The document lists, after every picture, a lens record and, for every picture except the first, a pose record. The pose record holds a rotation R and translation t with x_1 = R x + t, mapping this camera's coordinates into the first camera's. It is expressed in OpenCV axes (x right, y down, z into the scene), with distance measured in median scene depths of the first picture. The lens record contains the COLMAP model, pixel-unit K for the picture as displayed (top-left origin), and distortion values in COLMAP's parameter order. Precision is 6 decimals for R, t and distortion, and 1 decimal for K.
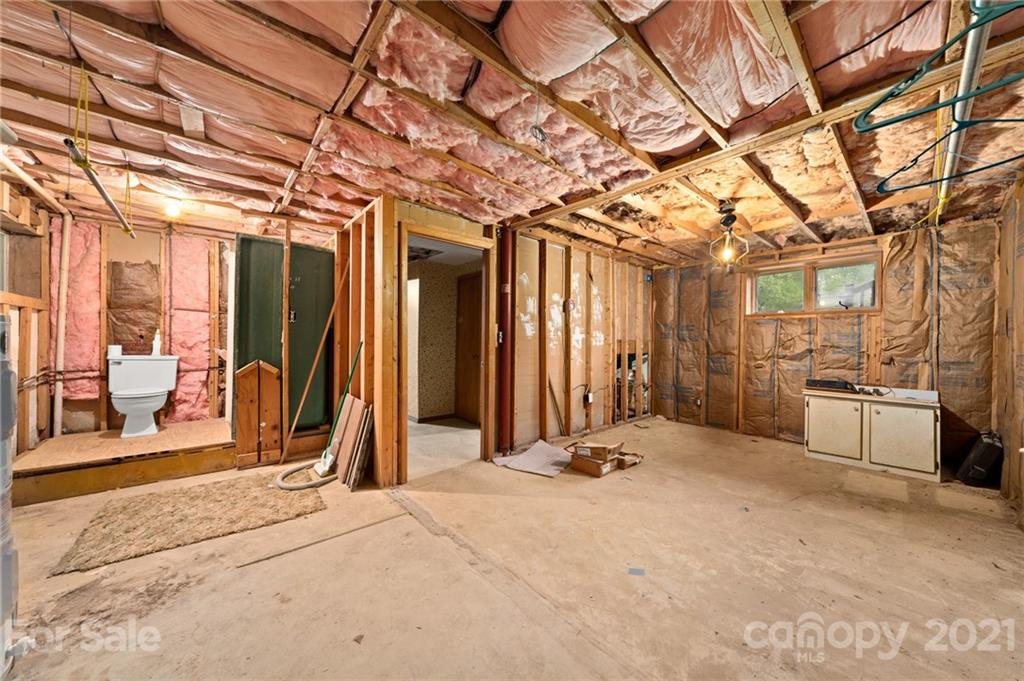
lens RADIAL K [[352.4, 0, 507.9], [0, 352.4, 340.6], [0, 0, 1]] dist [-0.002615, 0.000761]
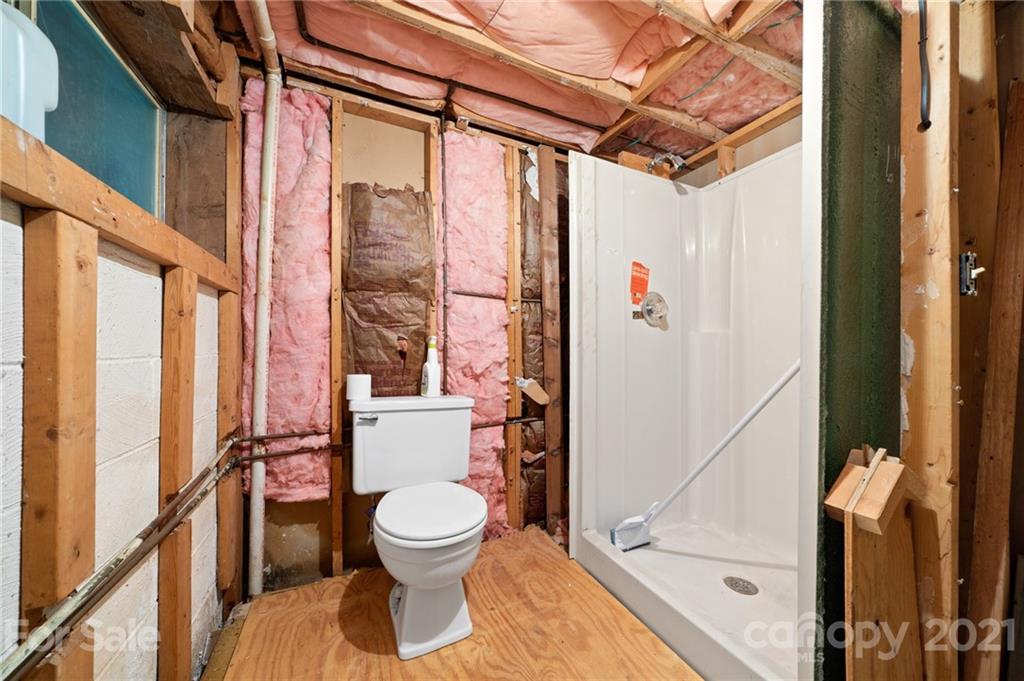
lens RADIAL K [[352.4, 0, 516.1], [0, 352.4, 347.5], [0, 0, 1]] dist [-0.002615, 0.000761]
pose [[0.964525, -0.008218, -0.263865, -0.834033], [0.006234, 0.999946, -0.008354, -0.015319], [0.263919, 0.006413, 0.964523, 0.648500]]
